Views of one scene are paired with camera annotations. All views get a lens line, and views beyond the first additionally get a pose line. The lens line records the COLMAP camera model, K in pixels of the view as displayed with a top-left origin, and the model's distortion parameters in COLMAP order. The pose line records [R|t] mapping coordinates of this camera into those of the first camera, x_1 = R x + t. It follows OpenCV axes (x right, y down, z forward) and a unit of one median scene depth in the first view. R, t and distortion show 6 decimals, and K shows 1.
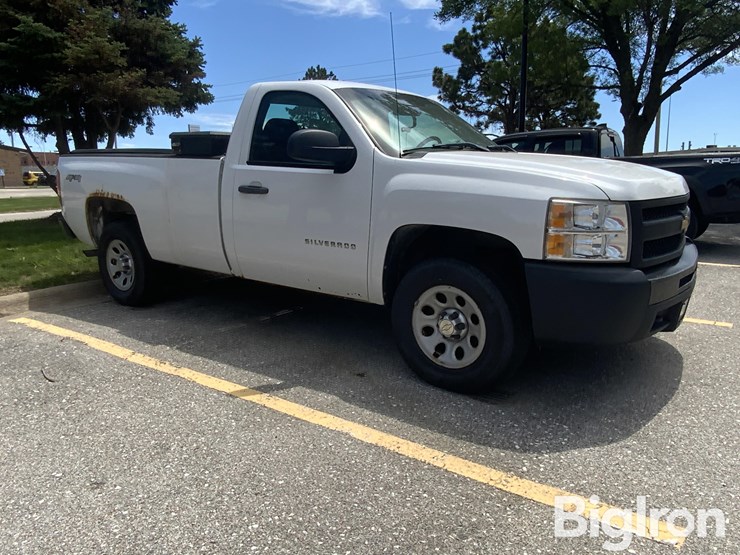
lens RADIAL K [[614.1, 0, 370.0], [0, 614.1, 277.5], [0, 0, 1]] dist [0.100240, -0.197321]
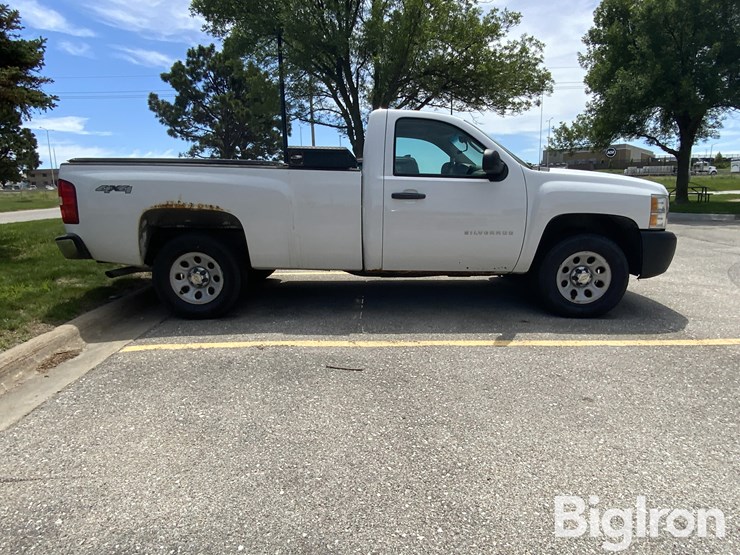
lens RADIAL K [[530.5, 0, 387.2], [0, 530.5, 279.5], [0, 0, 1]] dist [0.117553, -0.260841]
pose [[0.757879, -0.108018, 0.643391, -0.993747], [0.114683, 0.992899, 0.031607, -0.014892], [-0.642236, 0.049831, 0.764885, 0.230649]]
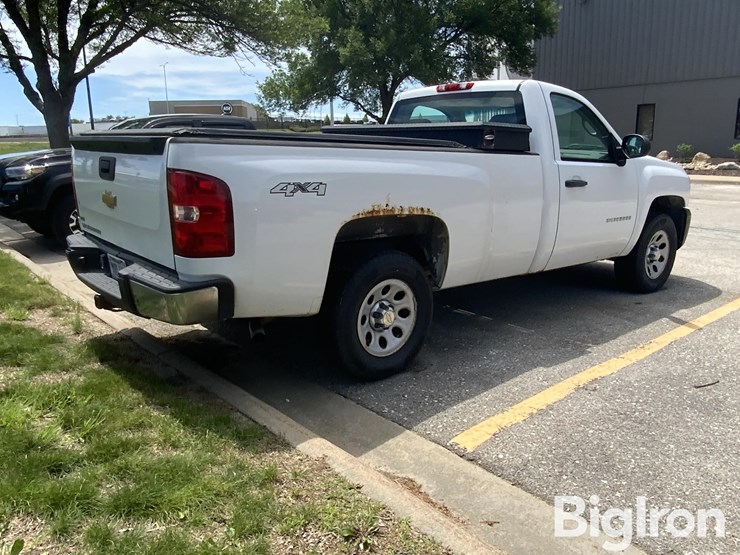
lens RADIAL K [[555.9, 0, 372.5], [0, 555.9, 279.4], [0, 0, 1]] dist [0.081969, -0.113997]
pose [[0.190374, -0.191473, 0.962858, -1.335561], [0.192149, 0.969092, 0.154722, -0.213211], [-0.962723, 0.155557, 0.221281, 1.224845]]
